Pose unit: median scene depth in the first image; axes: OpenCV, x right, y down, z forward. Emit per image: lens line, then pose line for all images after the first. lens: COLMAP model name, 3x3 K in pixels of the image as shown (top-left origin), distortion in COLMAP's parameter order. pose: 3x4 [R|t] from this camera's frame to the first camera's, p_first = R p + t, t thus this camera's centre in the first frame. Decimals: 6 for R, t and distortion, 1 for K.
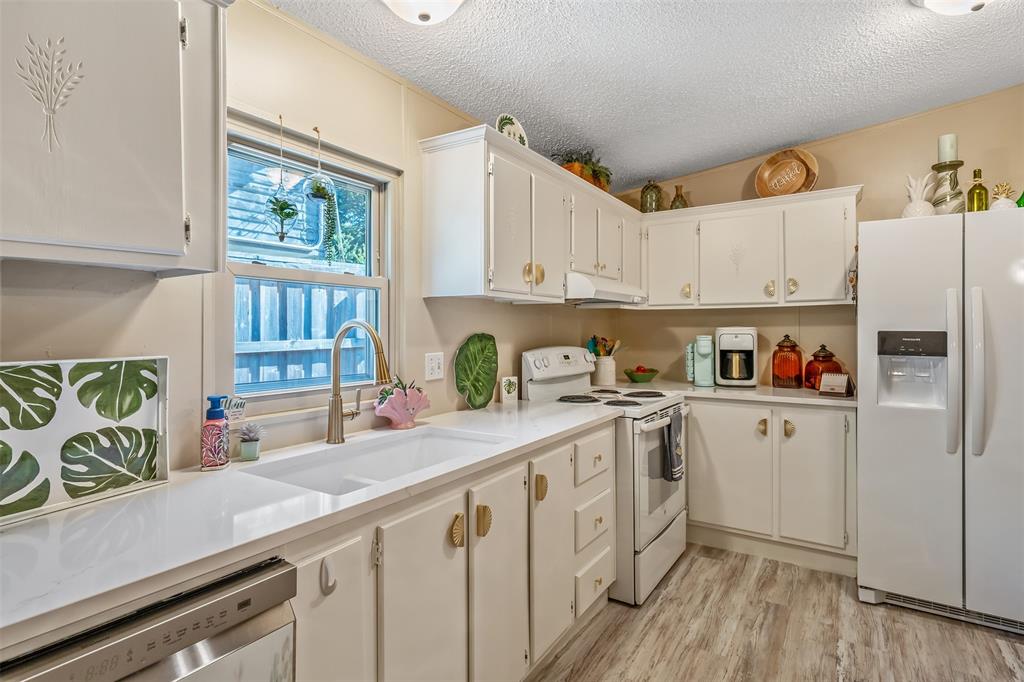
lens RADIAL K [[534.0, 0, 513.0], [0, 534.0, 331.8], [0, 0, 1]] dist [-0.003284, -0.000154]
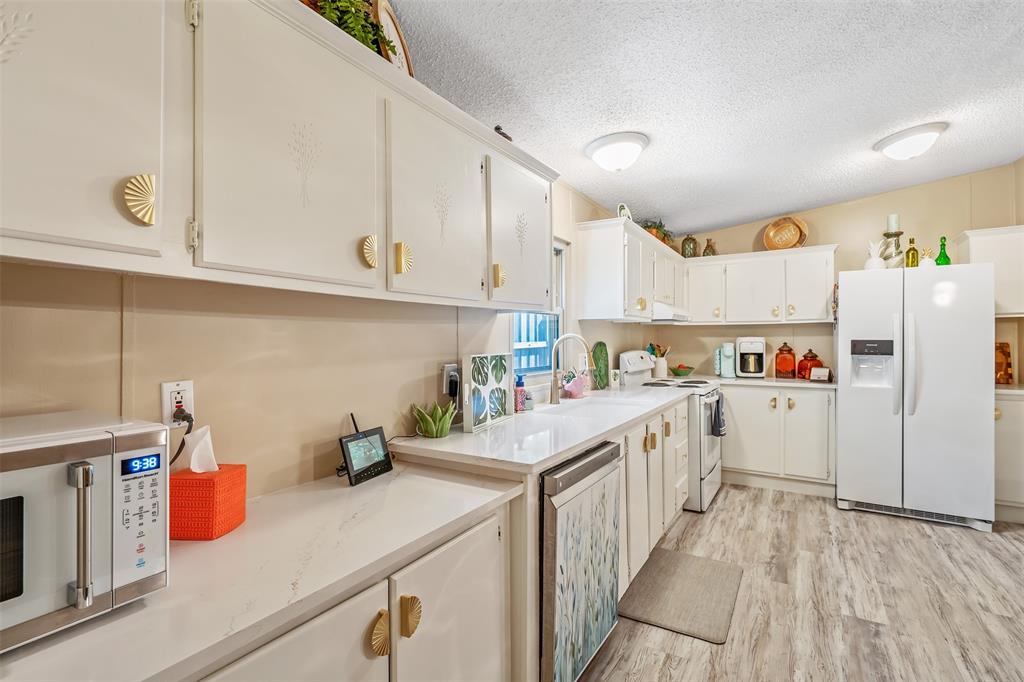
lens RADIAL K [[488.6, 0, 510.1], [0, 488.6, 344.1], [0, 0, 1]] dist [-0.004555, 0.000762]
pose [[0.999593, -0.001001, 0.028525, -0.376638], [0.000801, 0.999975, 0.007036, 0.000180], [-0.028532, -0.007010, 0.999568, -0.431094]]
